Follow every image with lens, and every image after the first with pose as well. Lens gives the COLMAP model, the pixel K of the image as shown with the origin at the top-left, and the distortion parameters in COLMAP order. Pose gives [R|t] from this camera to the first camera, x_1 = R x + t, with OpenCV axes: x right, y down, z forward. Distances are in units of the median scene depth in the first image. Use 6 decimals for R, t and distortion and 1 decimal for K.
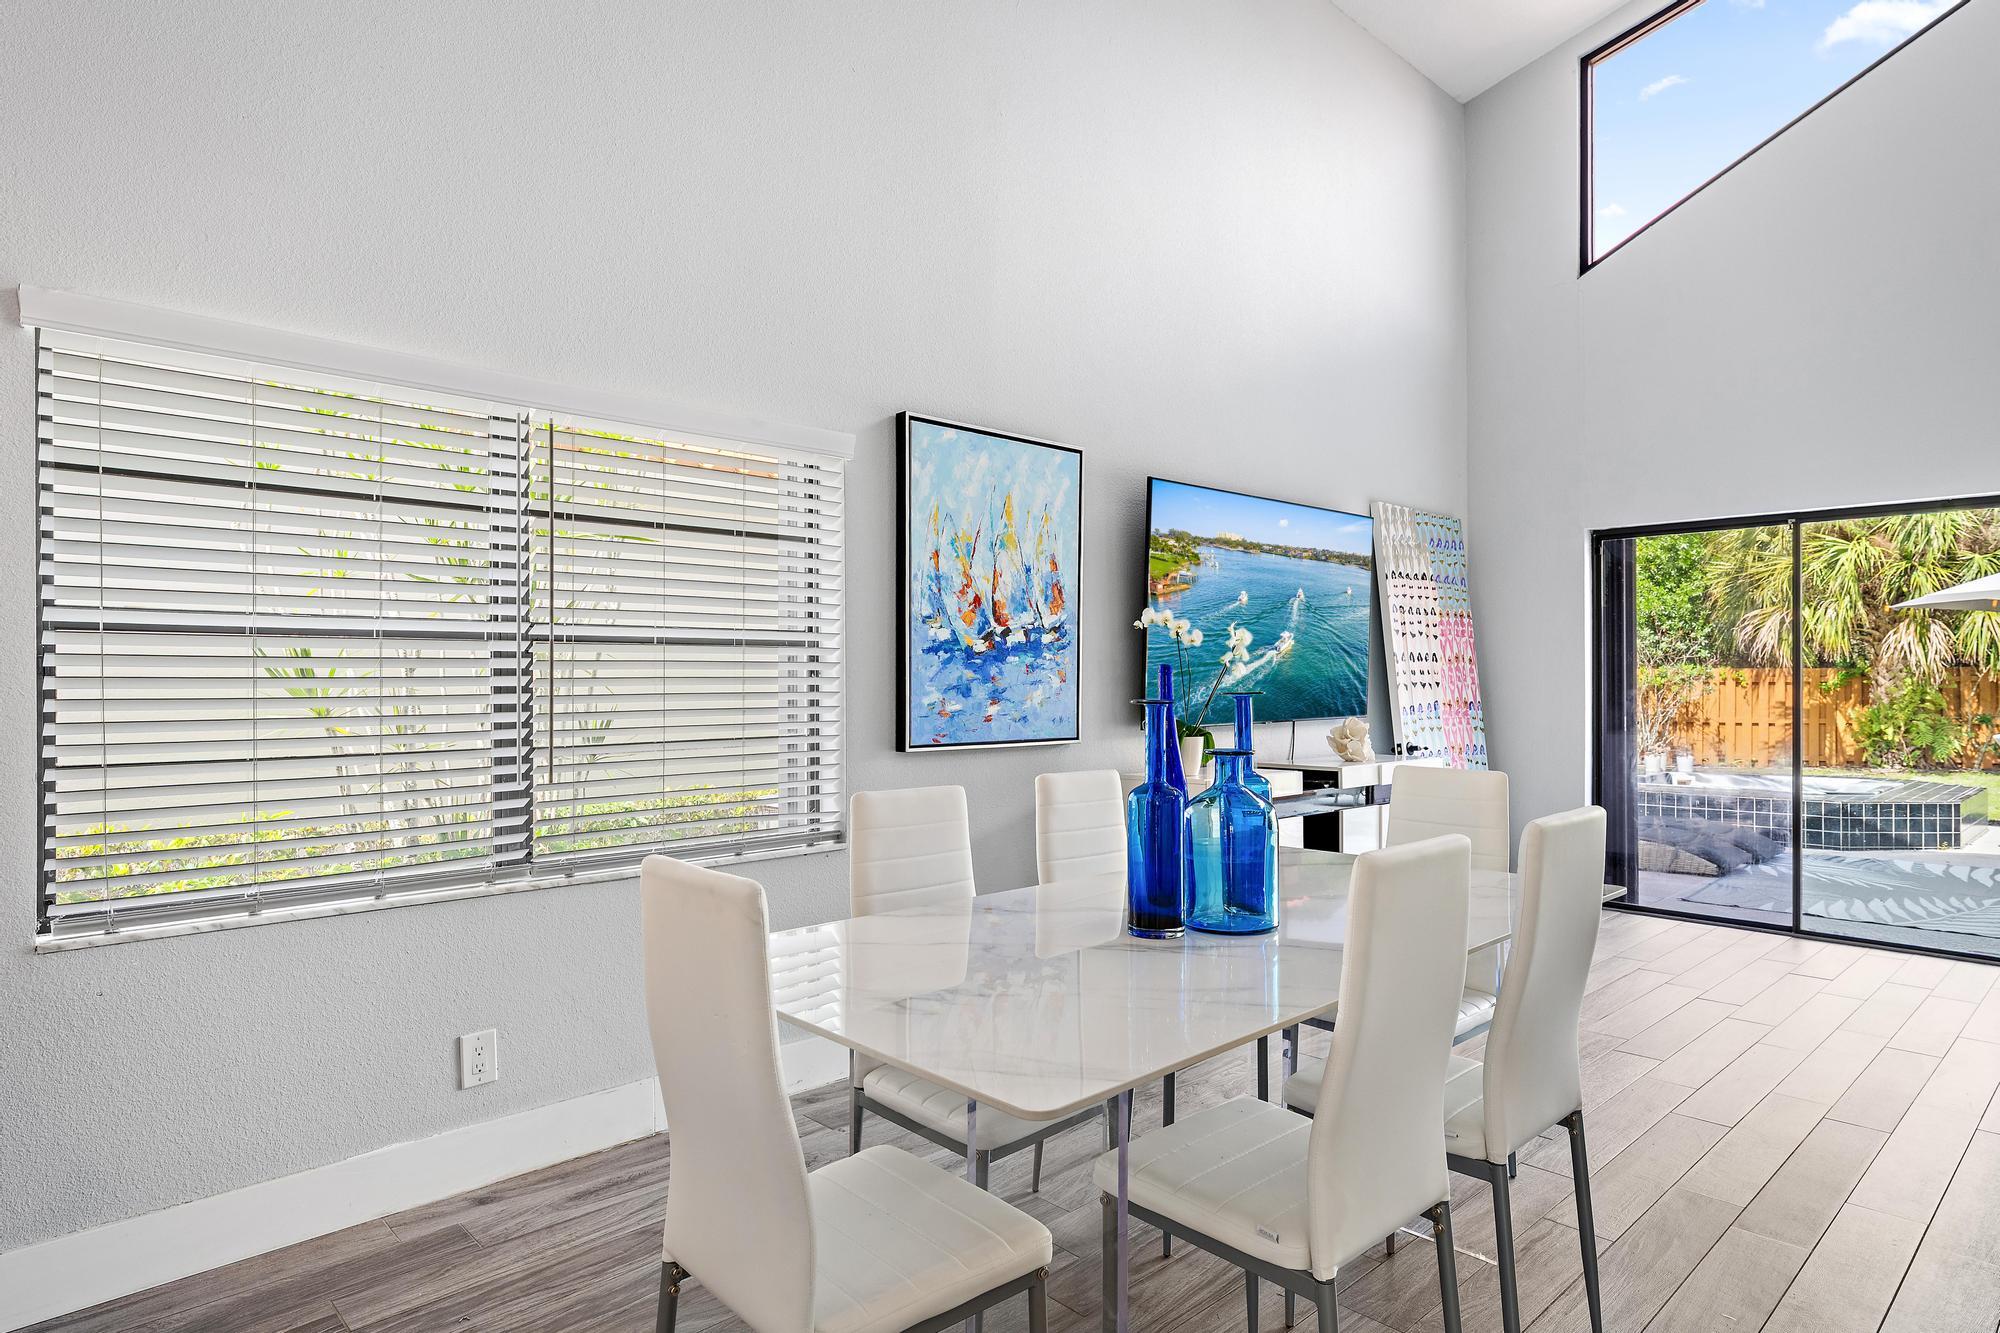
lens RADIAL K [[1120.9, 0, 991.1], [0, 1120.9, 671.2], [0, 0, 1]] dist [-0.000041, 0.001862]
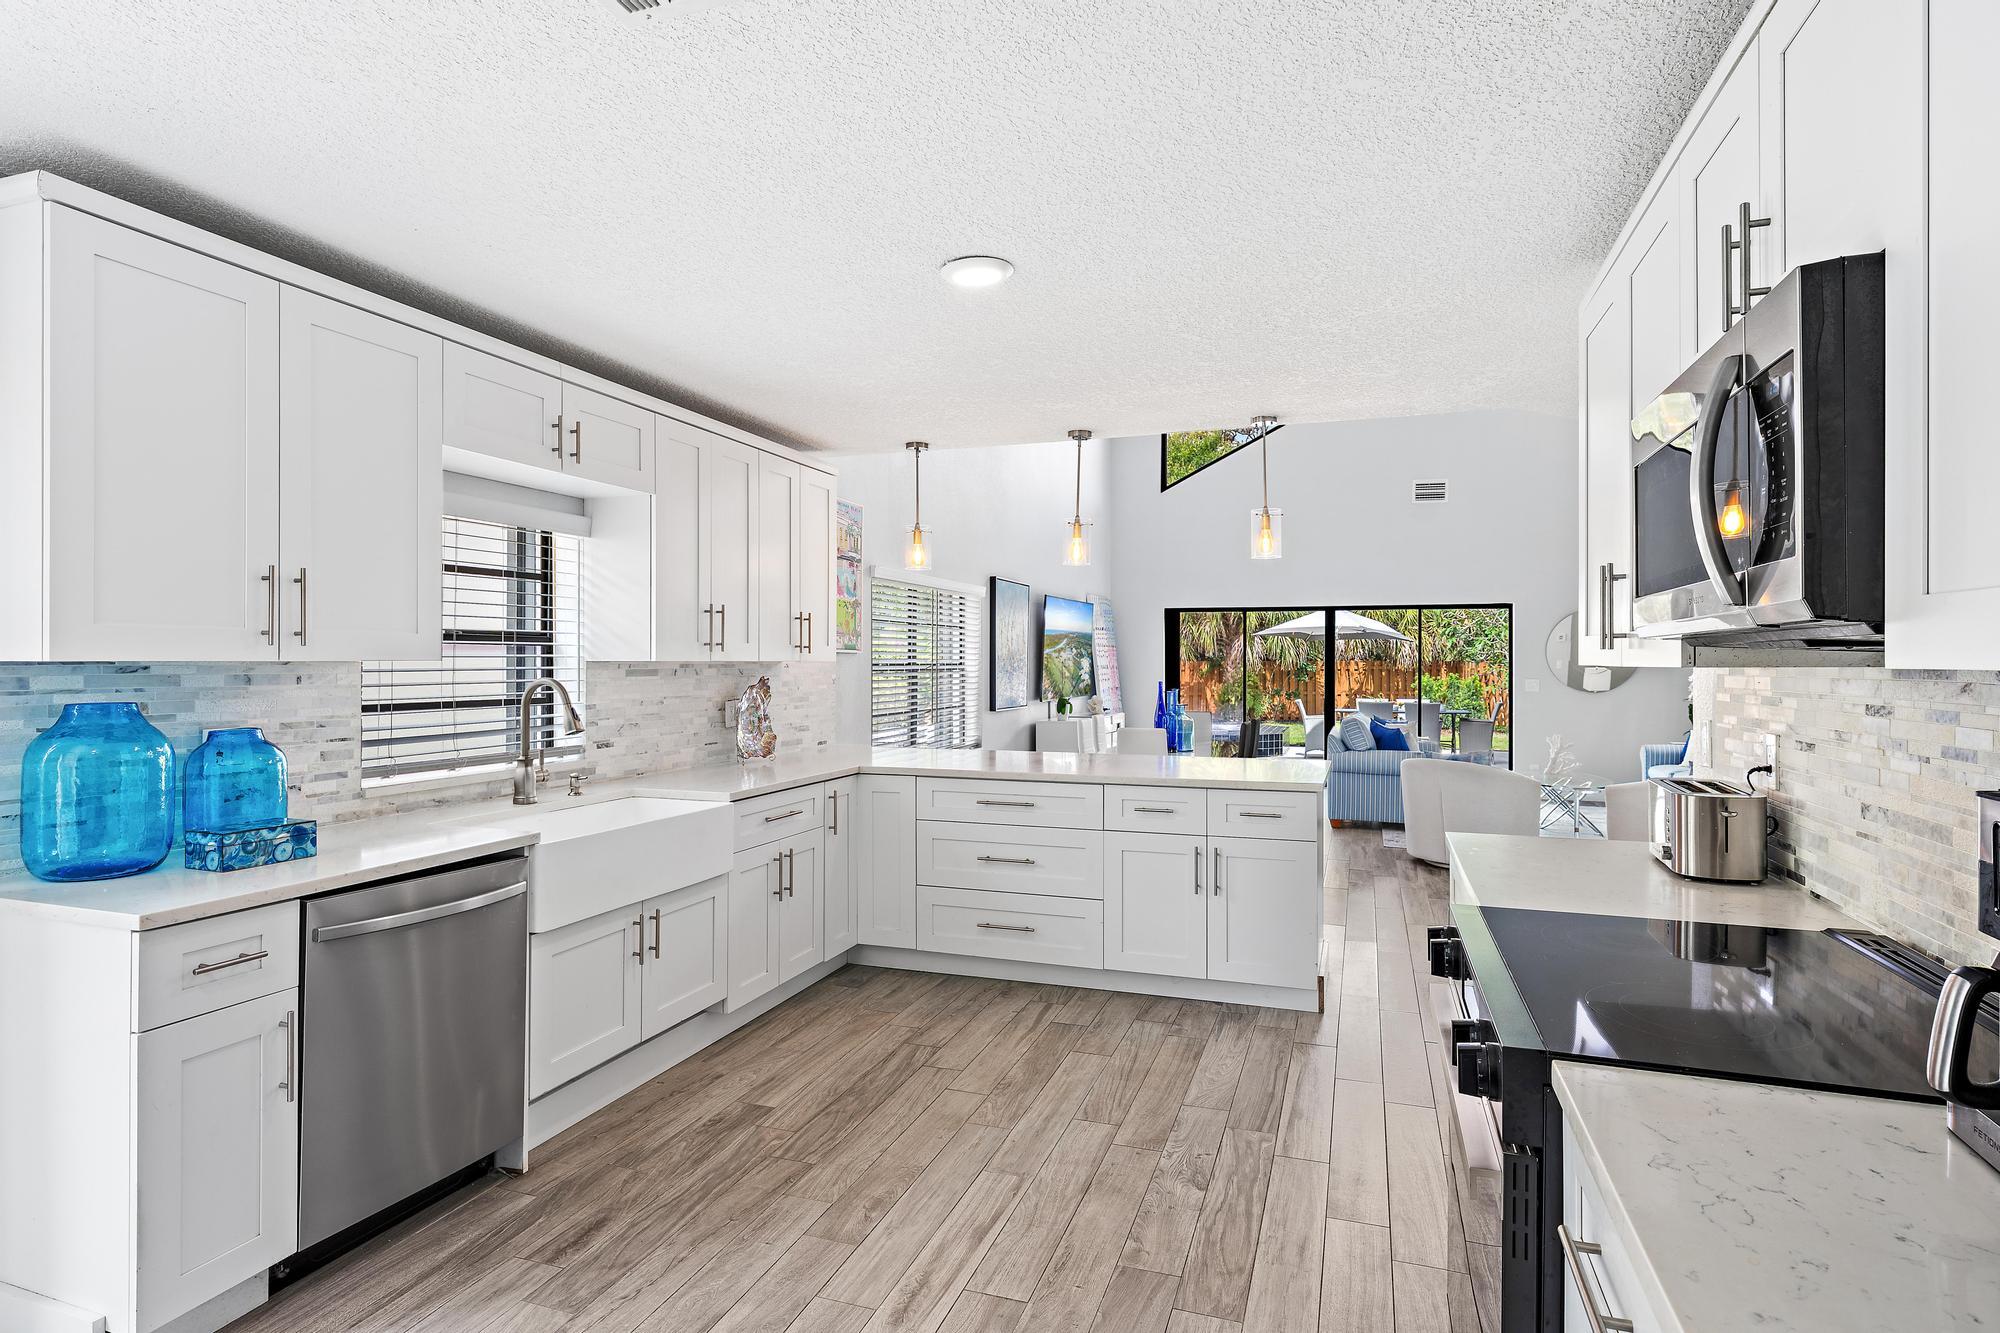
lens RADIAL K [[1034.9, 0, 1002.6], [0, 1034.9, 659.9], [0, 0, 1]] dist [0.004815, -0.000215]
pose [[0.885549, 0.003694, 0.464531, -0.686077], [-0.006753, 0.999965, 0.004922, -0.033399], [-0.464497, -0.007496, 0.885543, -0.642423]]
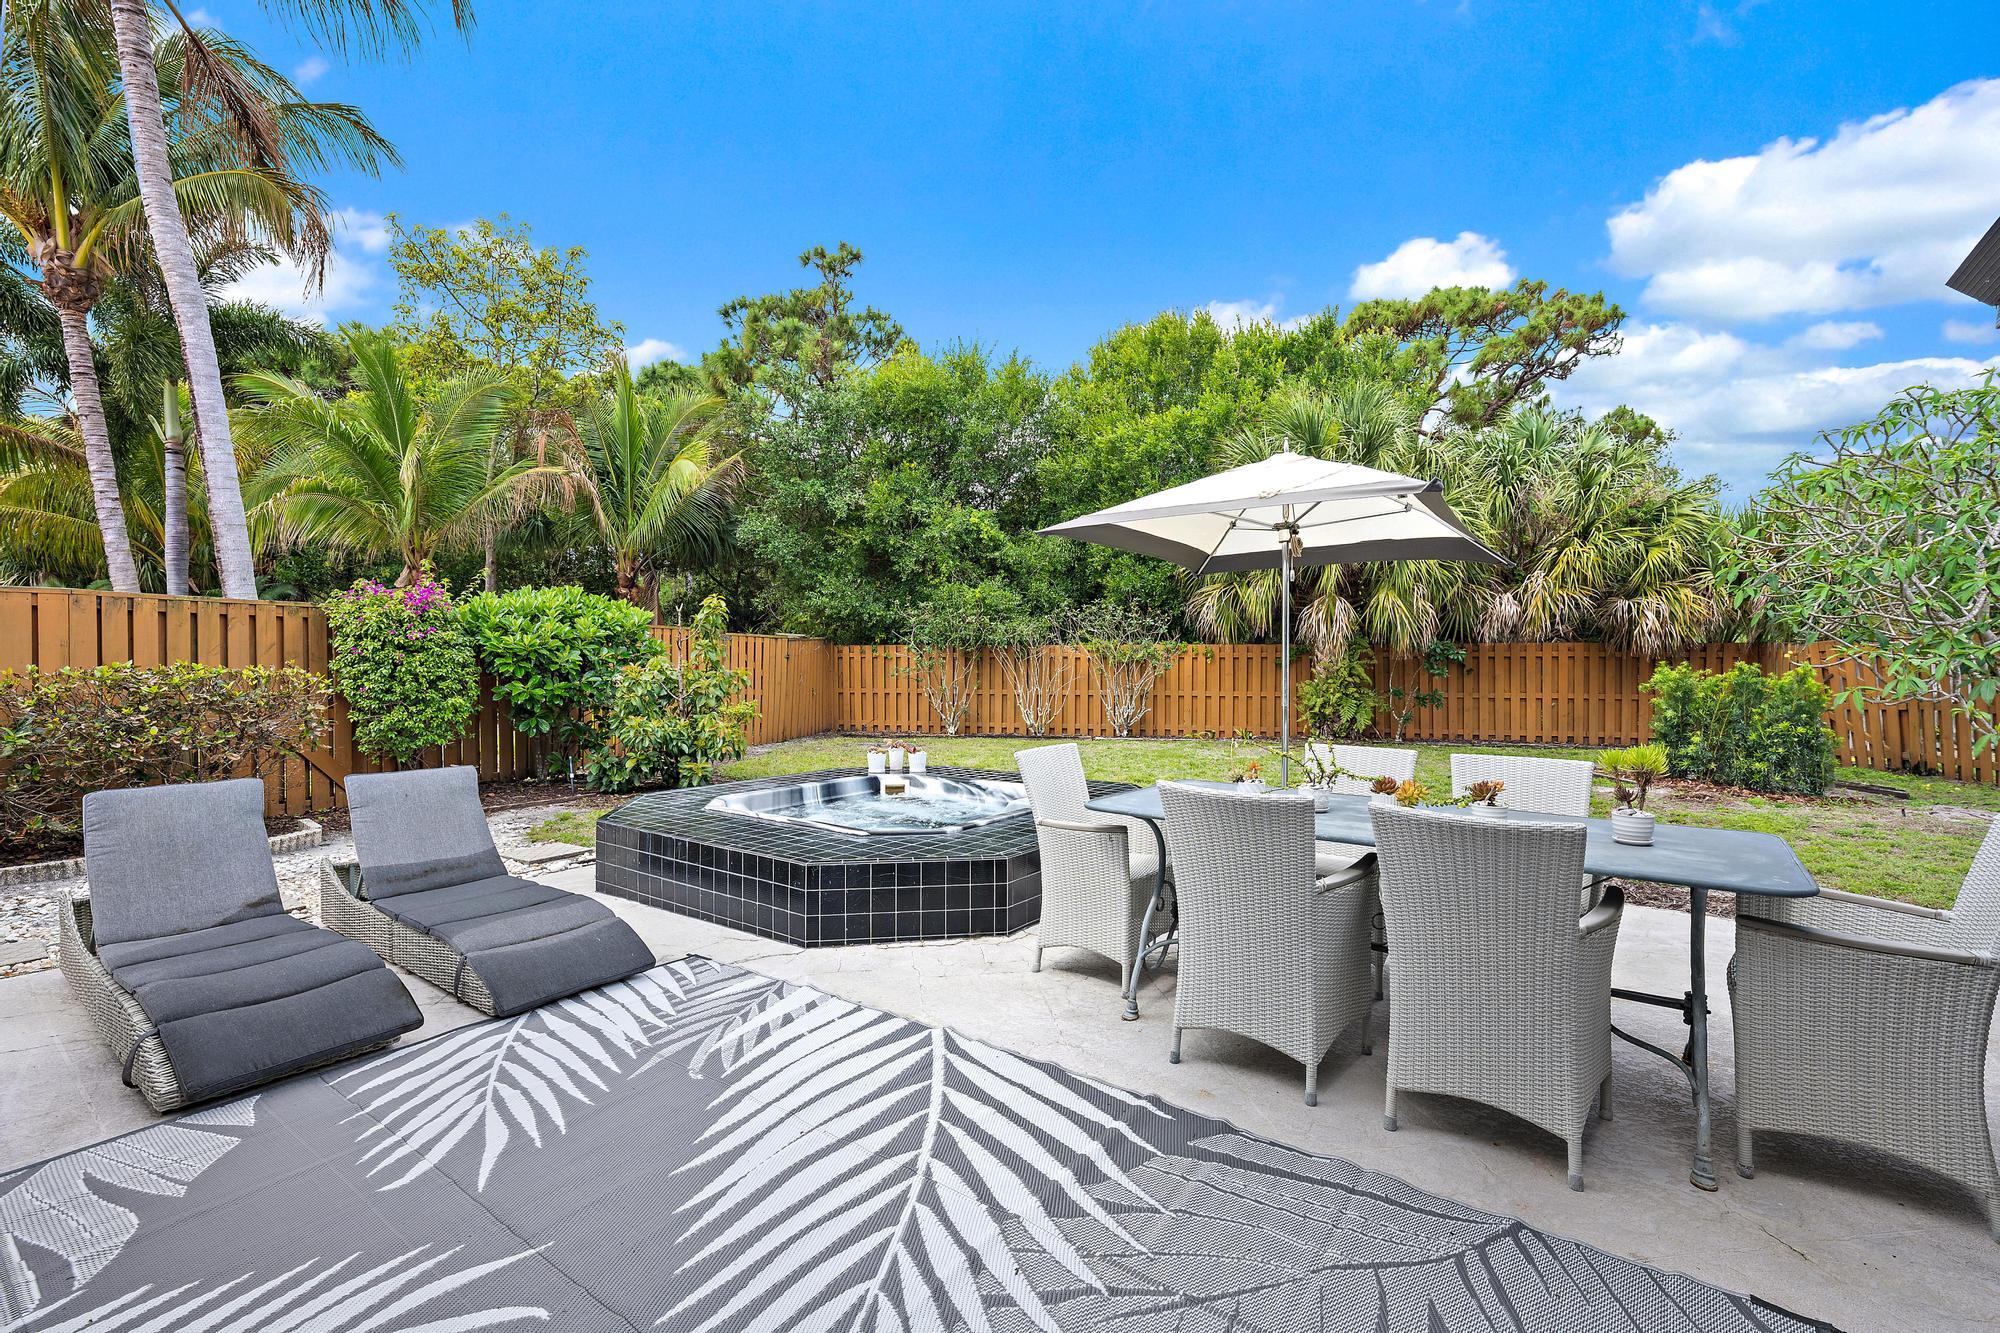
lens RADIAL K [[854.9, 0, 1005.9], [0, 854.9, 656.1], [0, 0, 1]] dist [0.003066, -0.000865]
pose [[0.985998, 0.002387, 0.166742, 1.160007], [-0.003892, 0.999955, 0.008703, 0.007434], [-0.166713, -0.009230, 0.985962, 0.810754]]
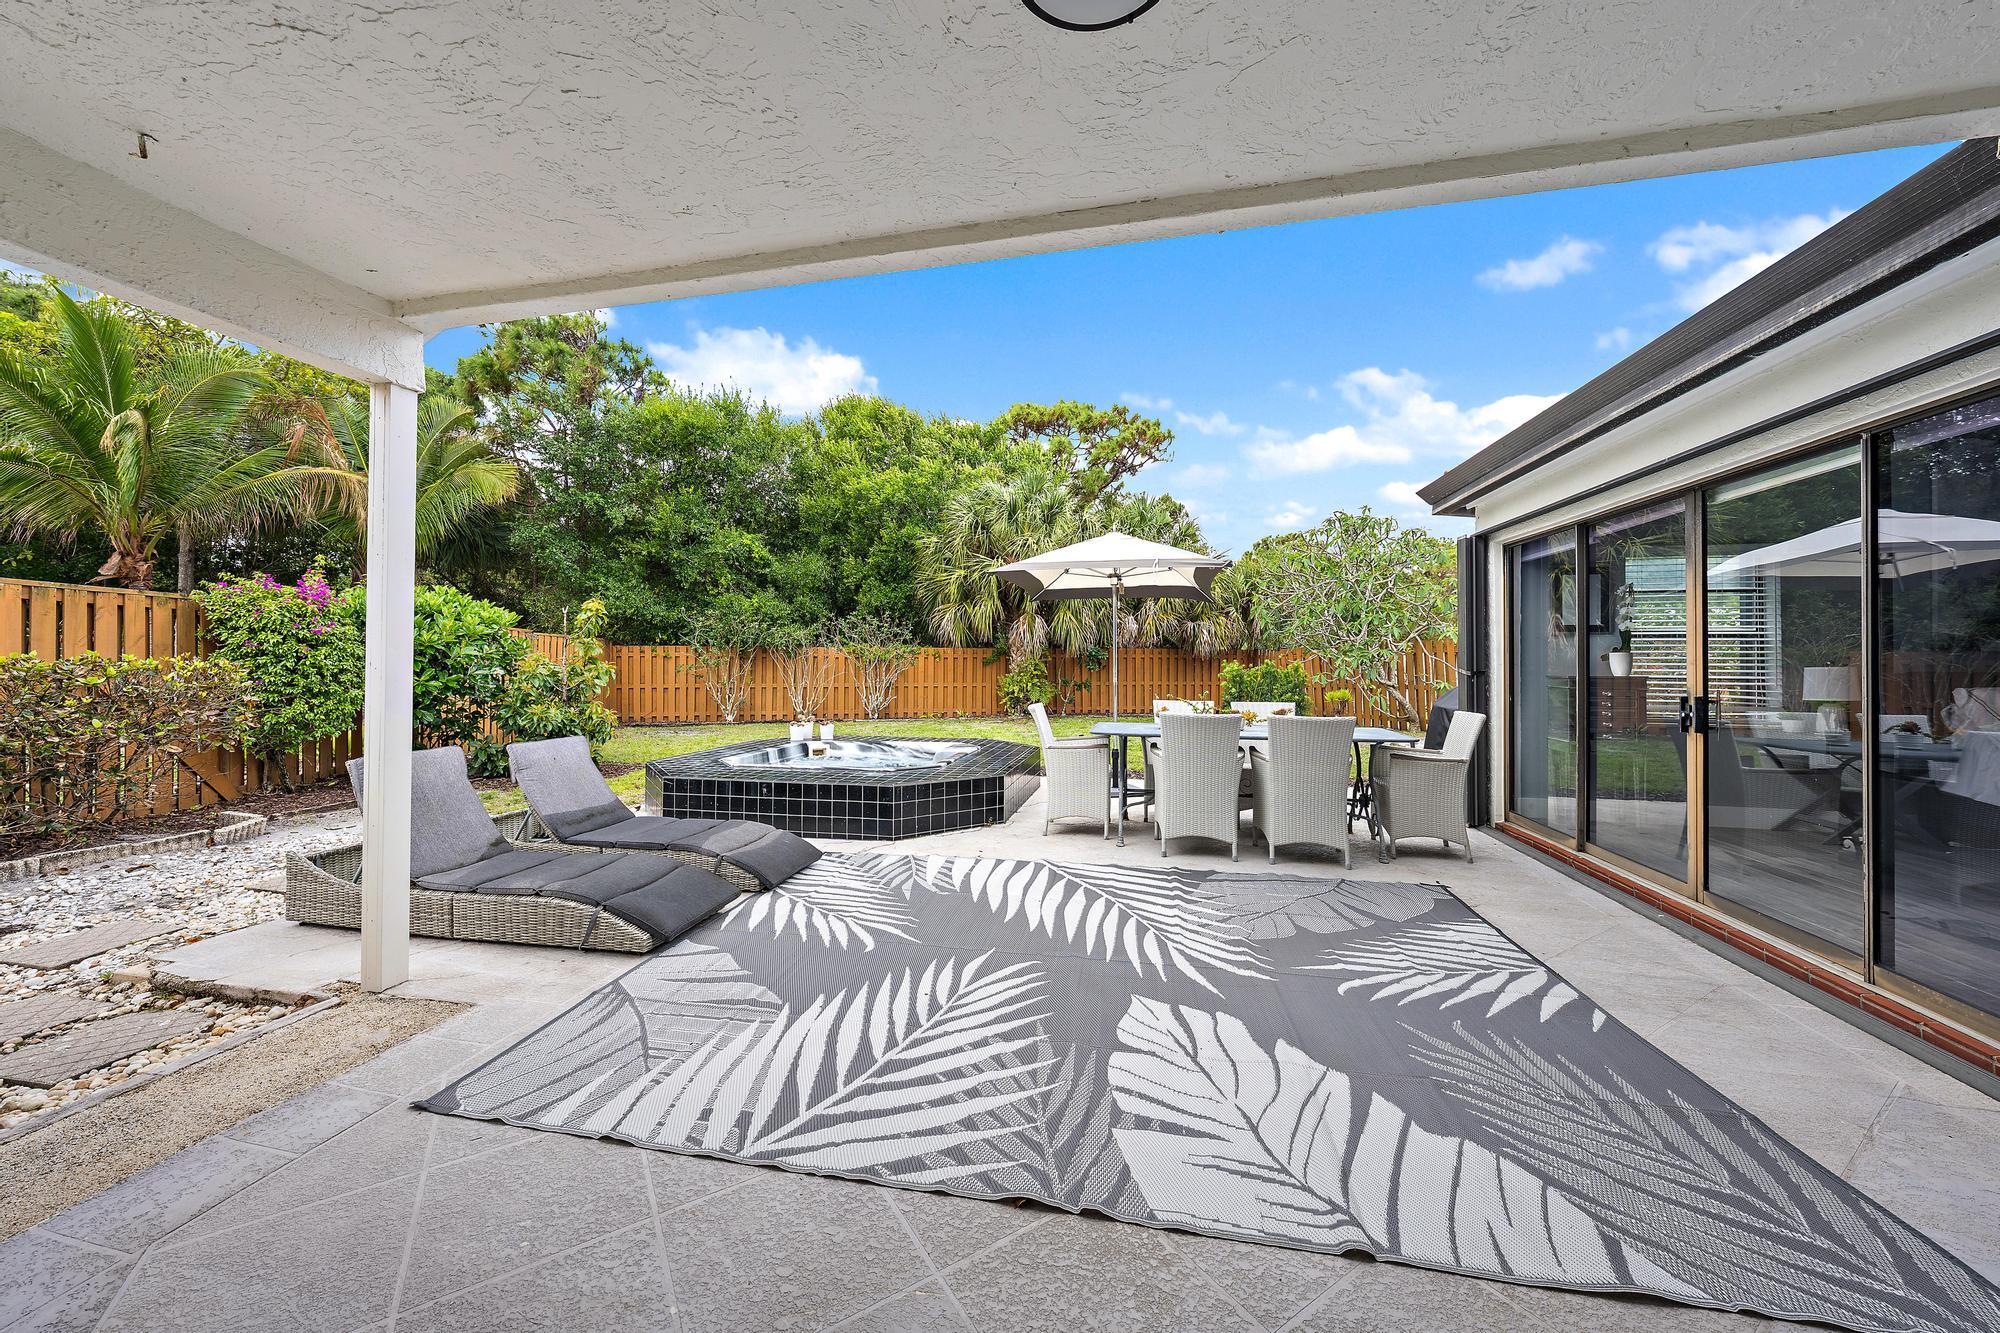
lens RADIAL K [[718.5, 0, 997.1], [0, 718.5, 653.0], [0, 0, 1]] dist [-0.000284, 0.000101]
pose [[0.825602, 0.009605, 0.564171, 0.749033], [-0.010106, 0.999946, -0.002235, 0.018318], [-0.564162, -0.003856, 0.825655, 0.722390]]
